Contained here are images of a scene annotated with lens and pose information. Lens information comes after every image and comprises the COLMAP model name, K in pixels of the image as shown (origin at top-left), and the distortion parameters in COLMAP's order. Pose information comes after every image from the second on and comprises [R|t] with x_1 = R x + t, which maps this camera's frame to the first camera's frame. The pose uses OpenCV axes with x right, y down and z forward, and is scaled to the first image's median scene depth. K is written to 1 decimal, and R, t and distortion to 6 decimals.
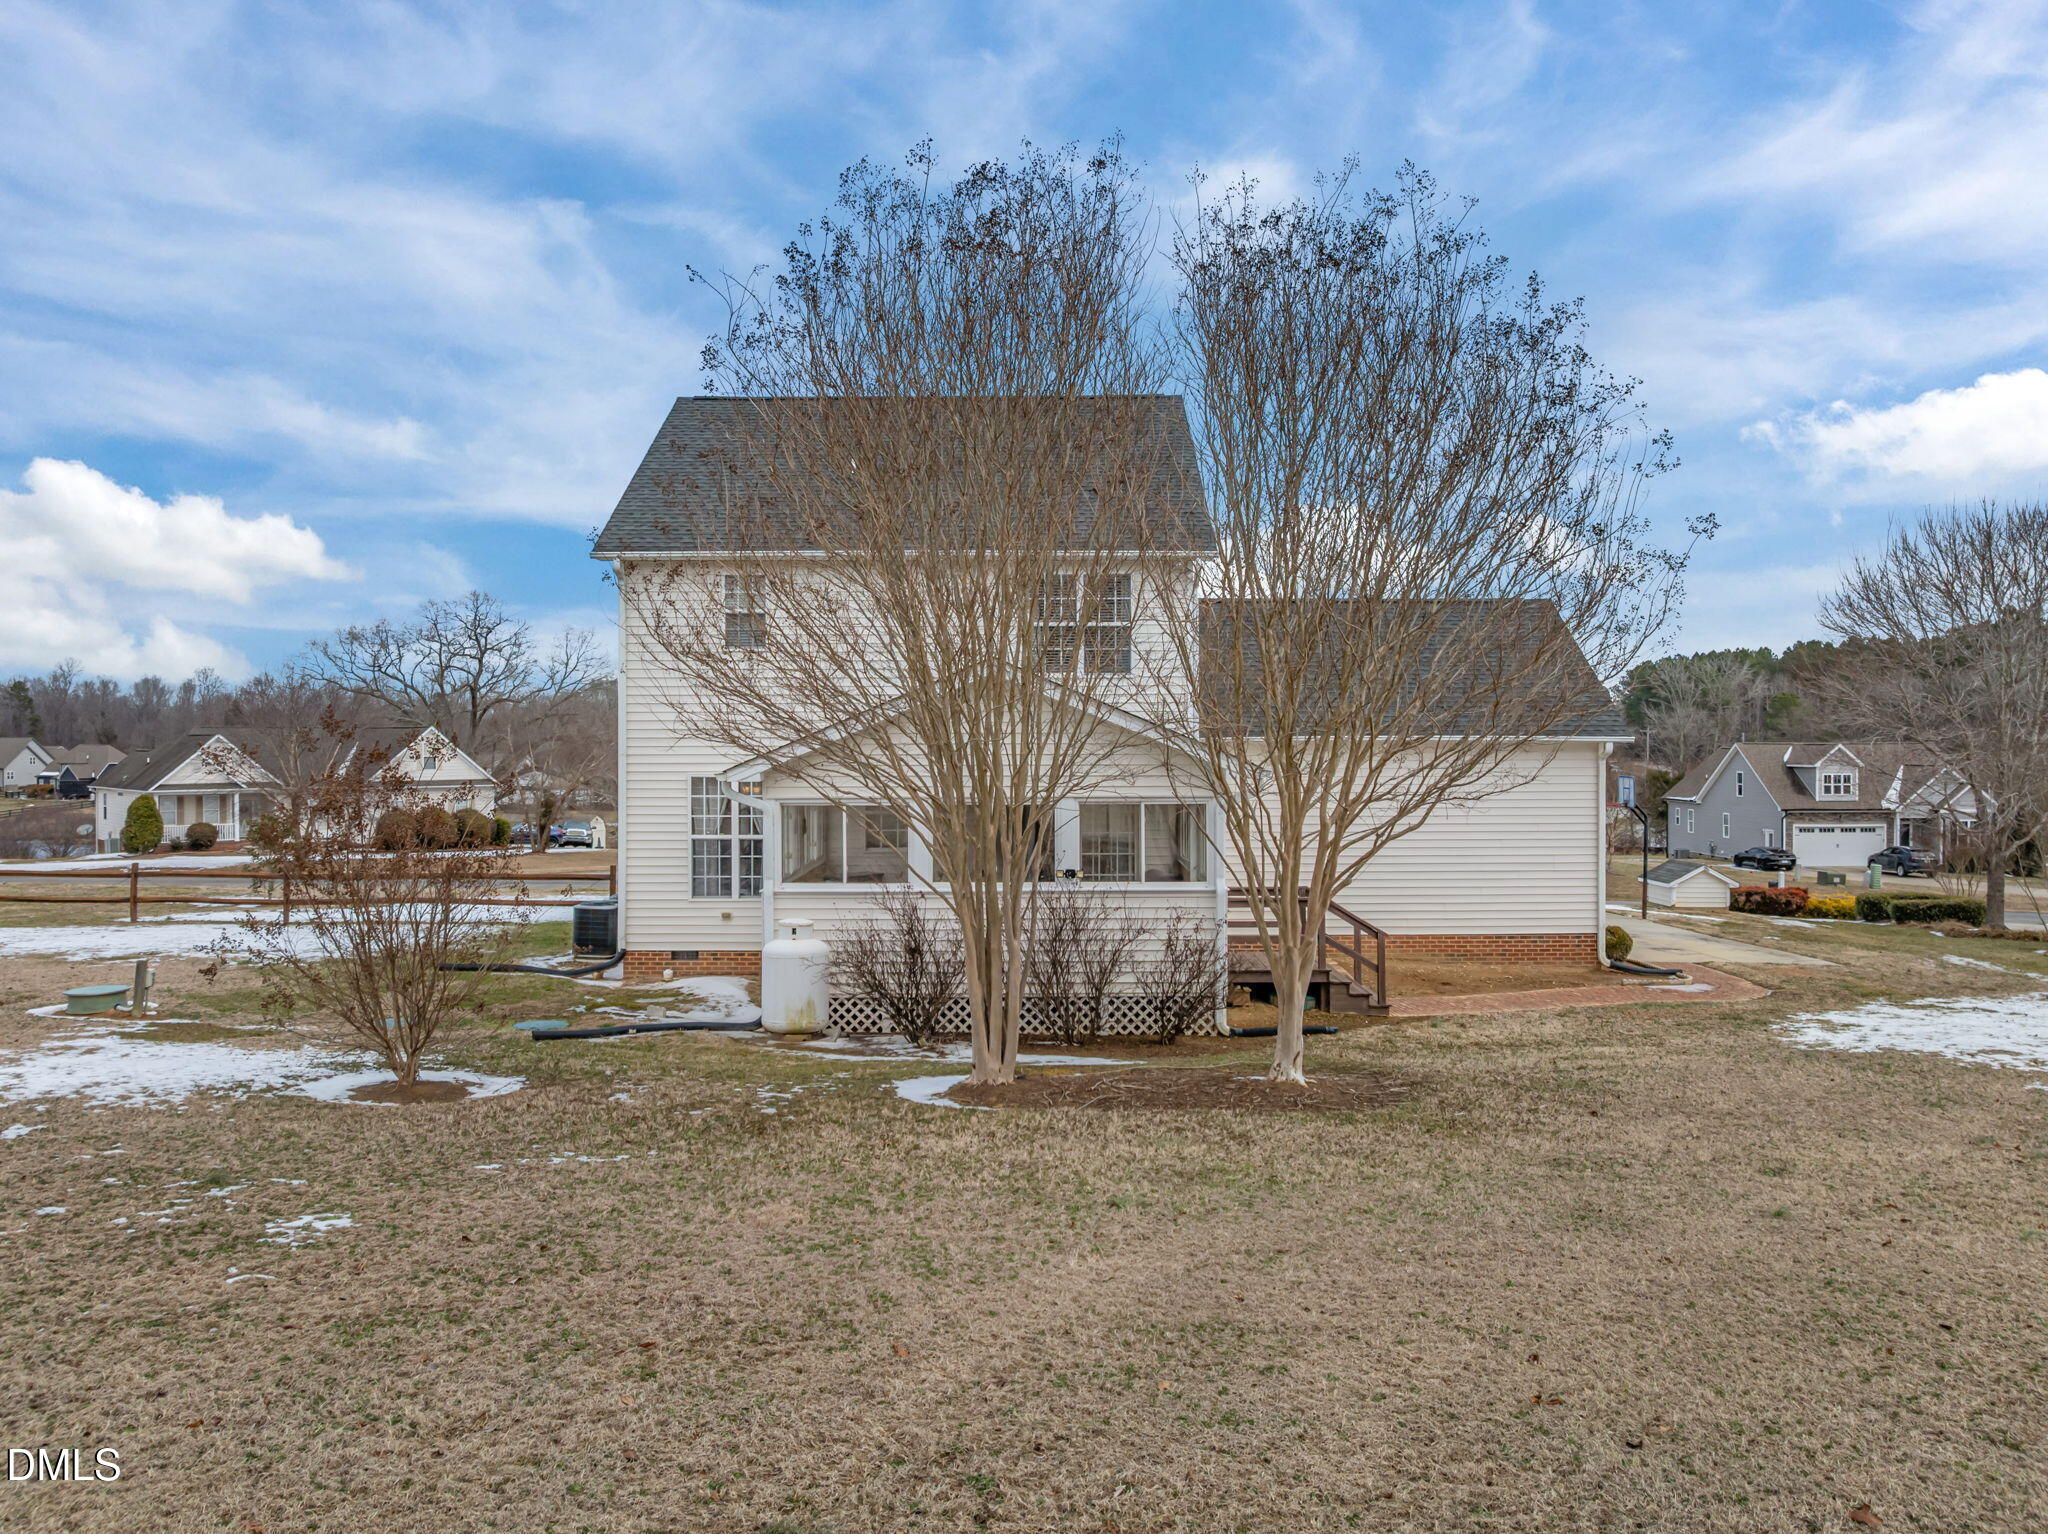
lens RADIAL K [[1469.7, 0, 1019.6], [0, 1469.7, 730.3], [0, 0, 1]] dist [-0.040166, 0.001835]
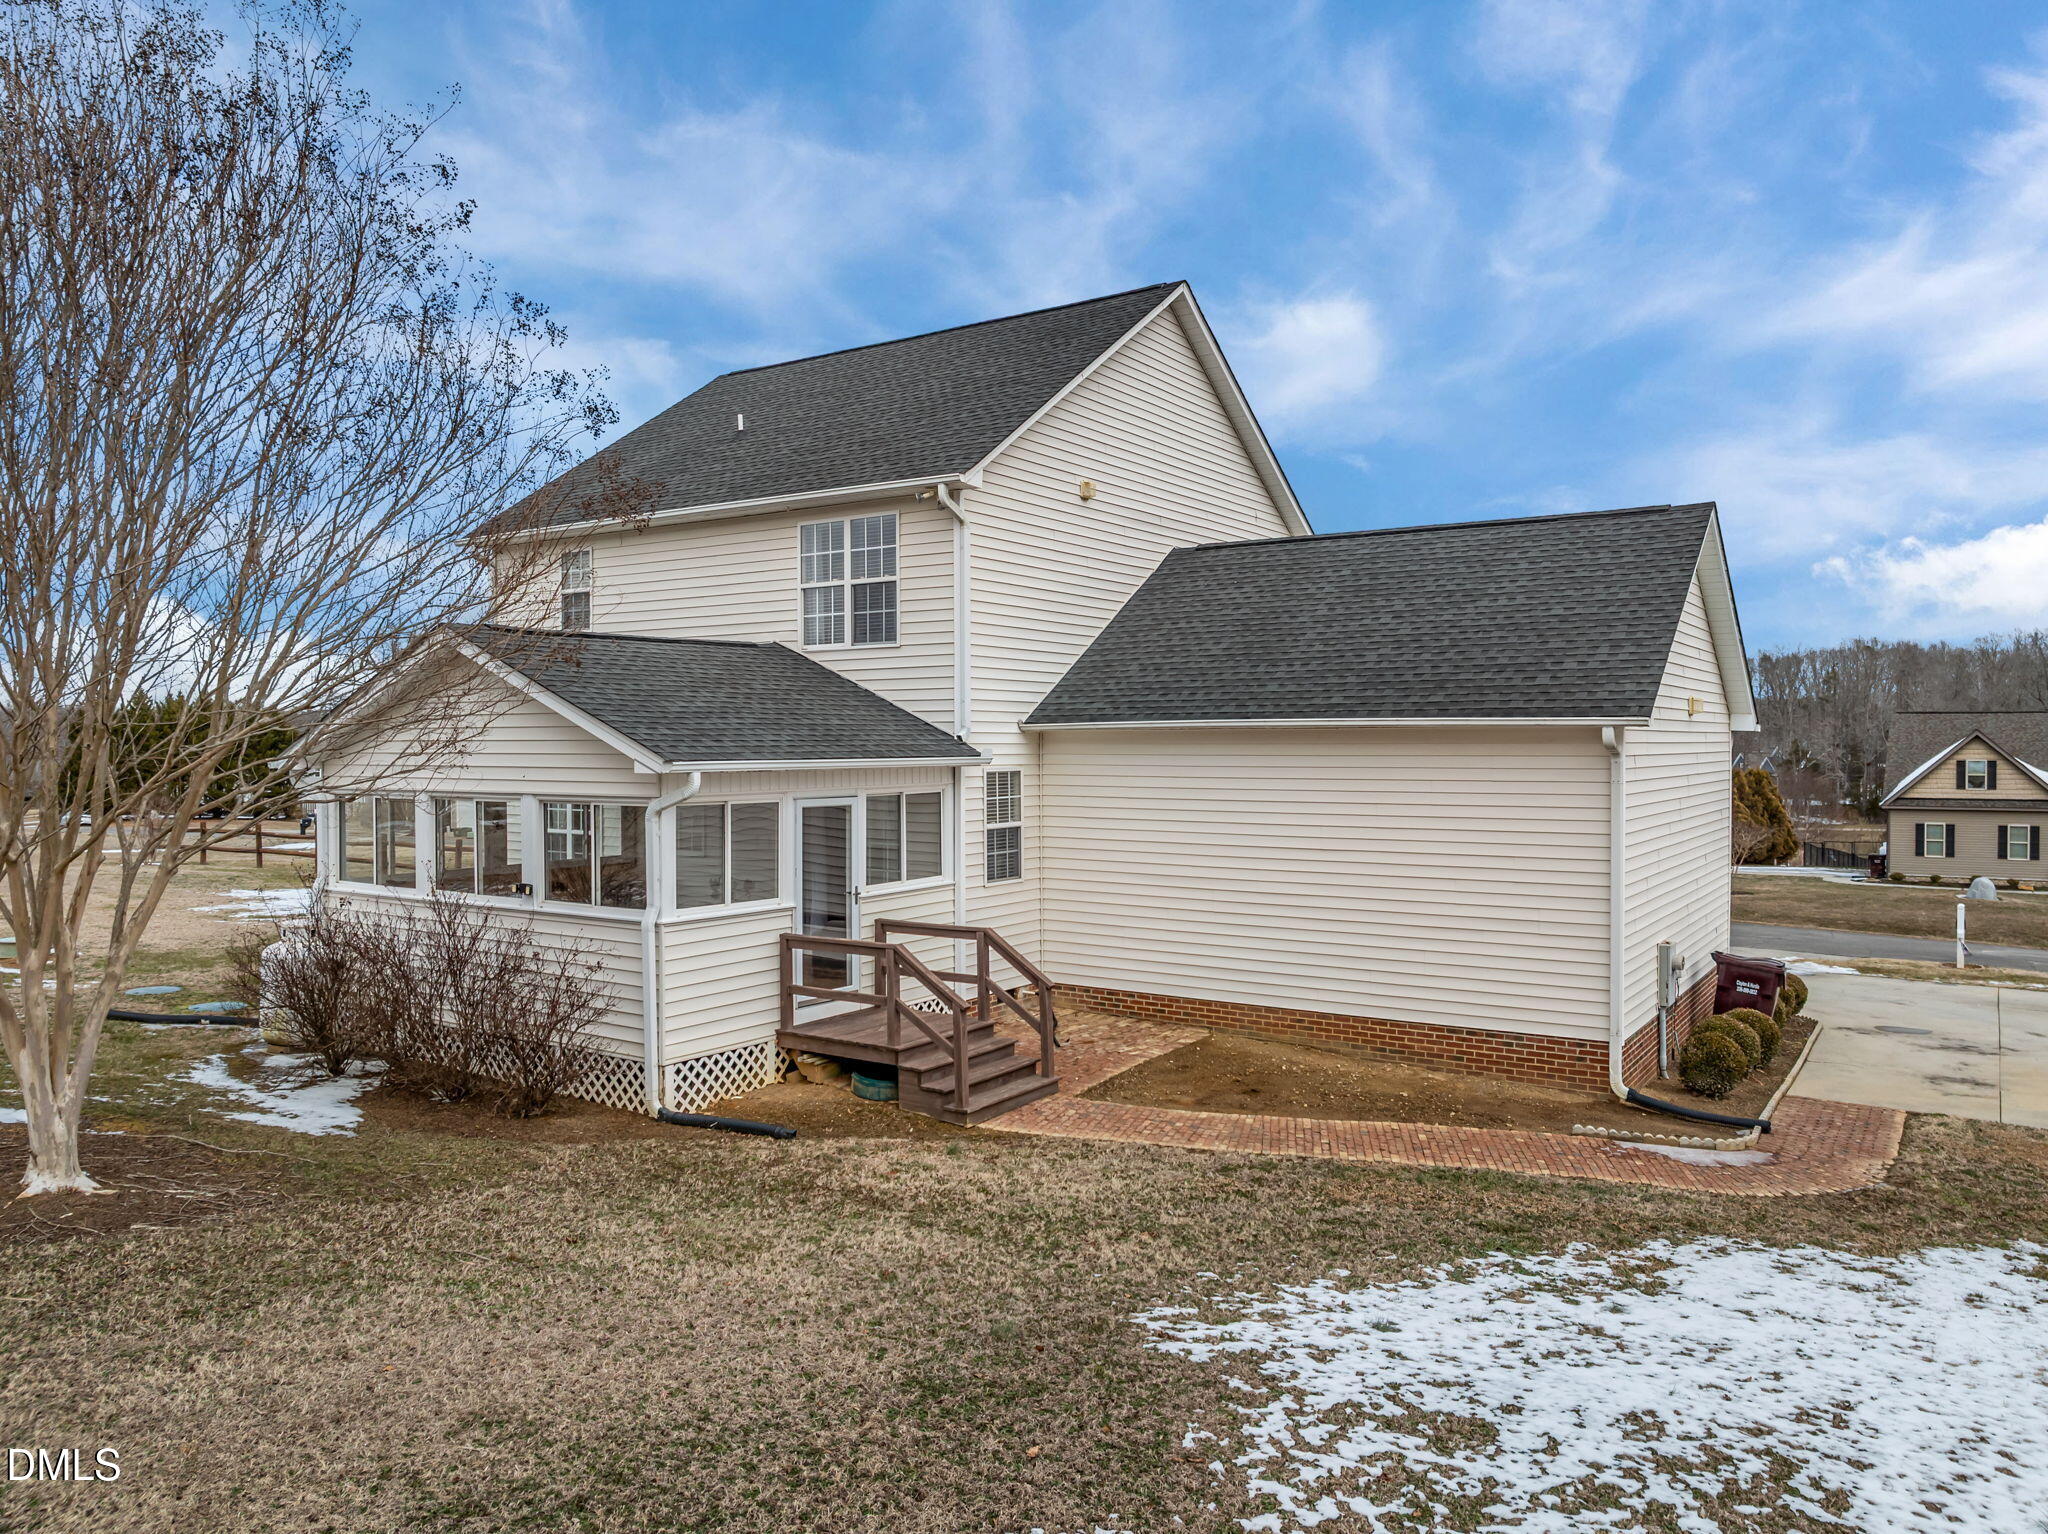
lens RADIAL K [[1433.0, 0, 1024.0], [0, 1433.0, 767.0], [0, 0, 1]] dist [-0.047262, 0.007542]
pose [[0.831503, 0.010137, -0.555427, 0.518970], [0.003031, 0.999736, 0.022783, 0.009902], [0.555511, -0.020628, 0.831253, 0.373375]]
